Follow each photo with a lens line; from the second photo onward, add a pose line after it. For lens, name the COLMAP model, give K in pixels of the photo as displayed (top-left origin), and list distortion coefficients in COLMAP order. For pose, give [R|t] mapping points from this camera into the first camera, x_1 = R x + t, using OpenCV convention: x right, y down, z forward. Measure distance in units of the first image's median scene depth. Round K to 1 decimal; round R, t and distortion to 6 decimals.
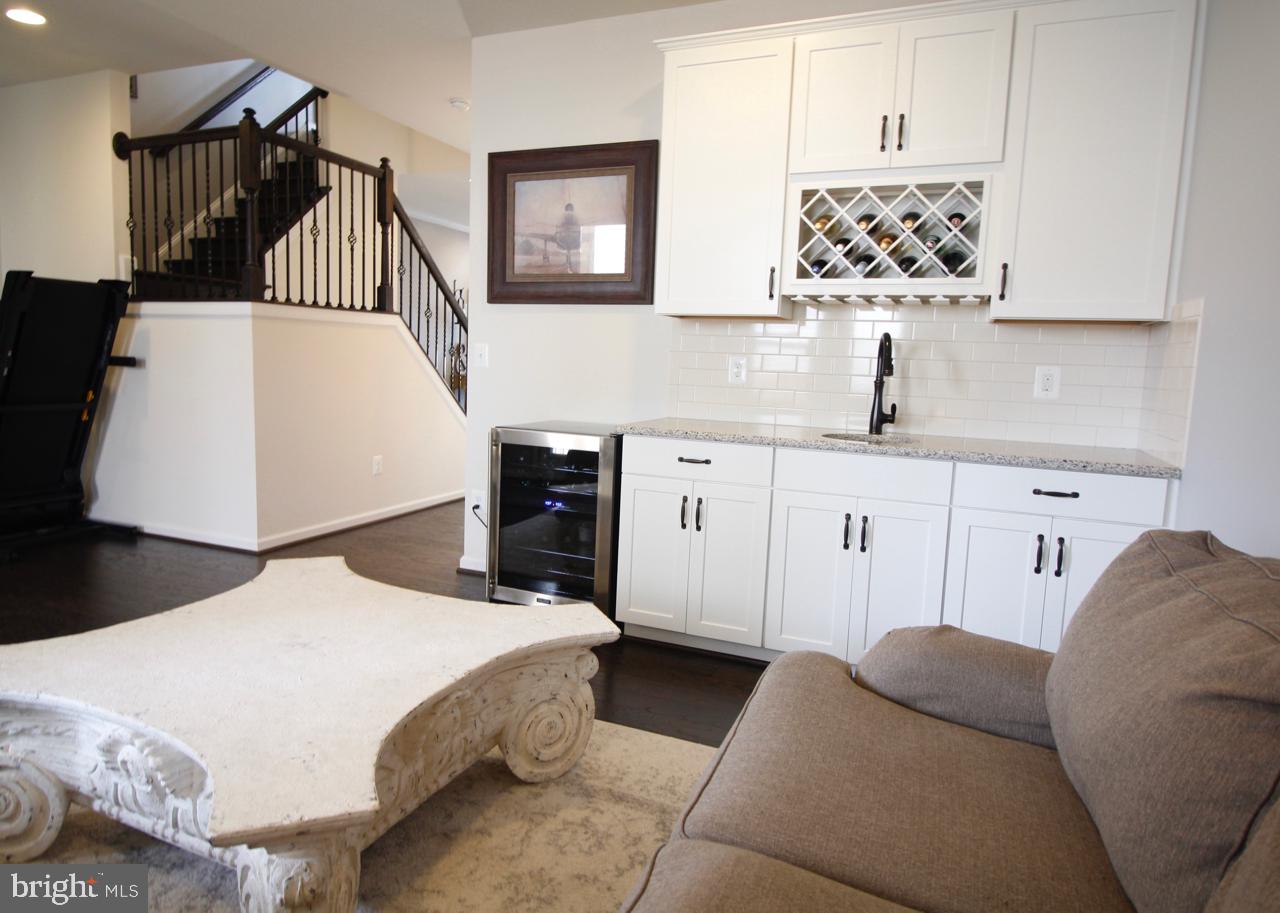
lens RADIAL K [[769.6, 0, 640.0], [0, 769.6, 456.5], [0, 0, 1]] dist [-0.000071, -0.000316]
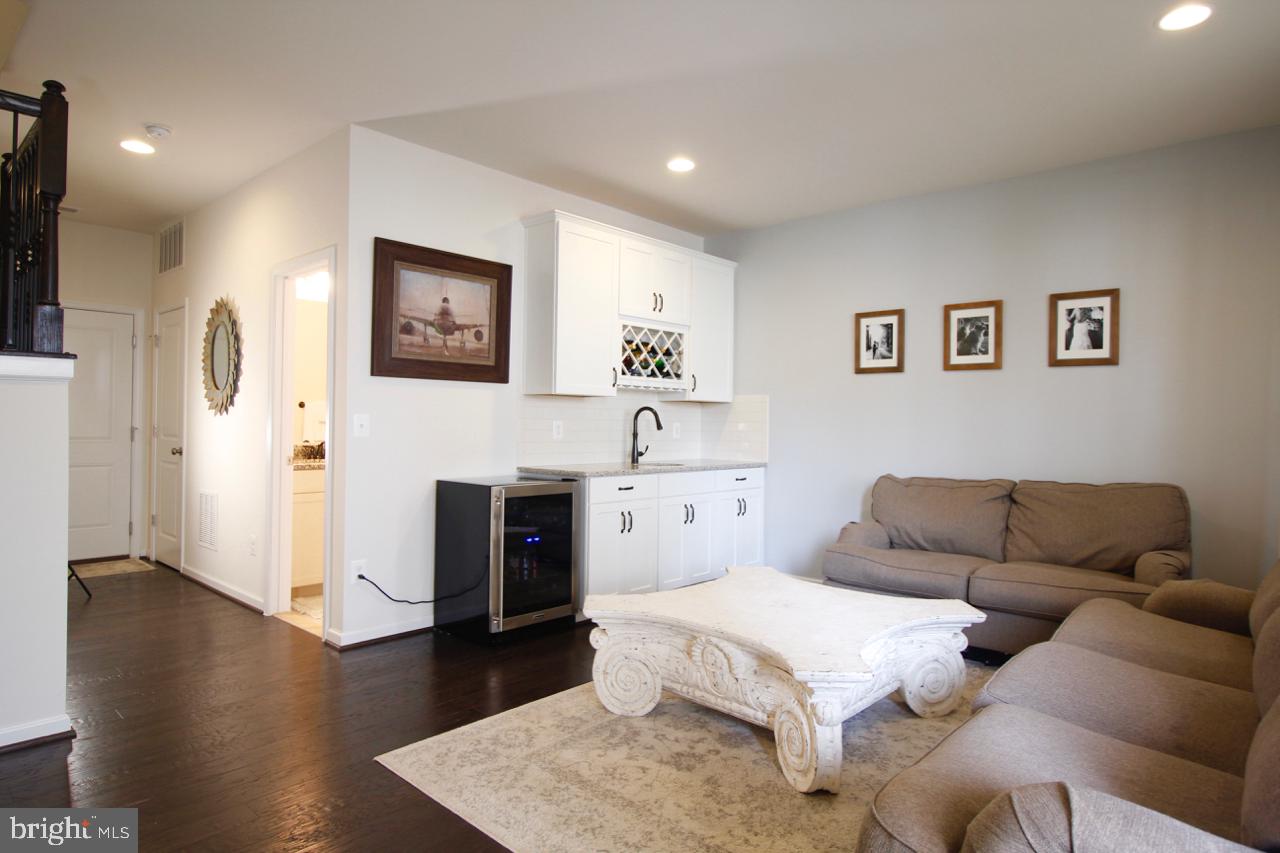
lens RADIAL K [[730.6, 0, 640.0], [0, 730.6, 426.5], [0, 0, 1]] dist [0.001448, 0.000807]
pose [[0.343416, -0.037089, 0.938451, -1.028053], [0.117648, 0.993048, -0.003805, -0.086955], [-0.931786, 0.111713, 0.345392, 0.338428]]
